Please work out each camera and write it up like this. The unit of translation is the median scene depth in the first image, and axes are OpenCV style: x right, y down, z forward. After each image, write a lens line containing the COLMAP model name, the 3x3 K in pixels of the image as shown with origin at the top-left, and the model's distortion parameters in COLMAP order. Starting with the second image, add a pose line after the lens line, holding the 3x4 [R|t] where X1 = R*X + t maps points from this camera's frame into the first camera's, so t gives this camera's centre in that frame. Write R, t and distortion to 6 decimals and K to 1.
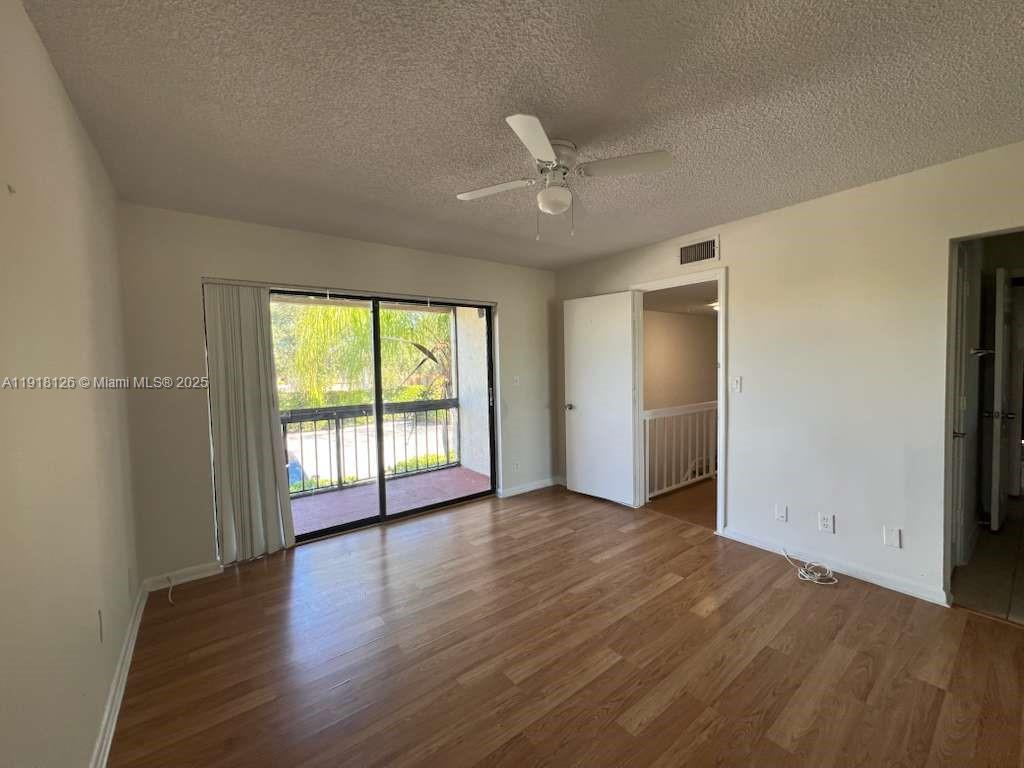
lens RADIAL K [[407.5, 0, 511.1], [0, 407.5, 380.7], [0, 0, 1]] dist [0.001070, 0.000526]
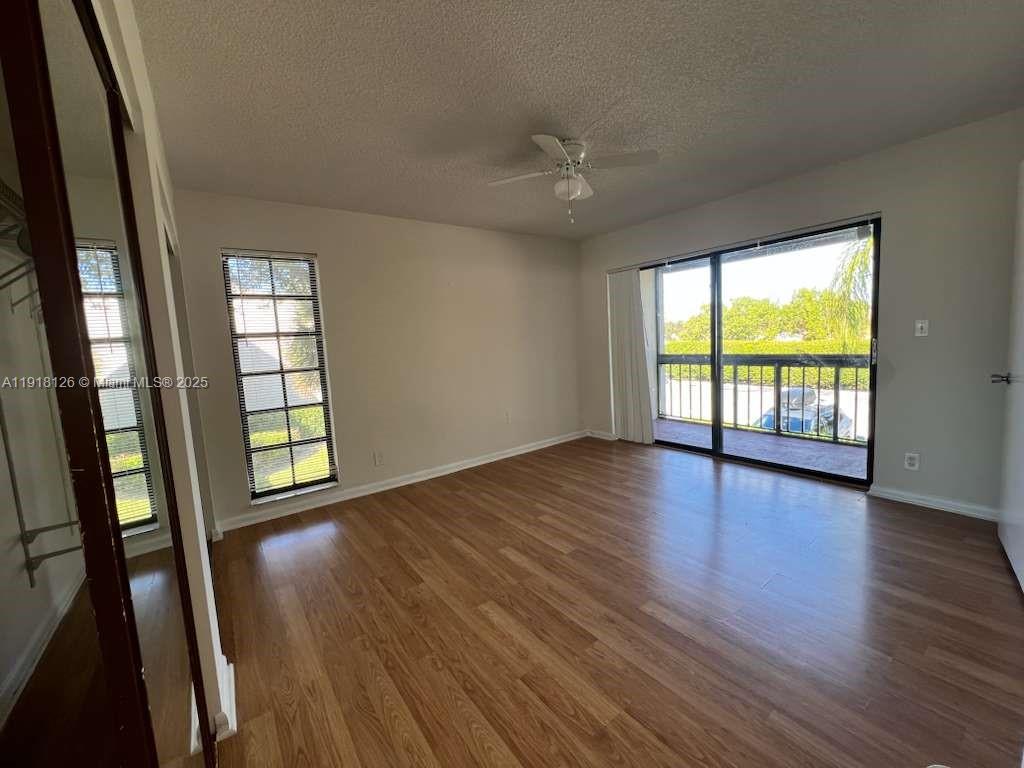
lens RADIAL K [[407.5, 0, 510.8], [0, 407.5, 383.9], [0, 0, 1]] dist [0.001070, 0.000526]
pose [[-0.014240, 0.127507, -0.991735, 1.351231], [0.017423, 0.991717, 0.127254, -0.008246], [0.999747, -0.015467, -0.016344, 0.791406]]
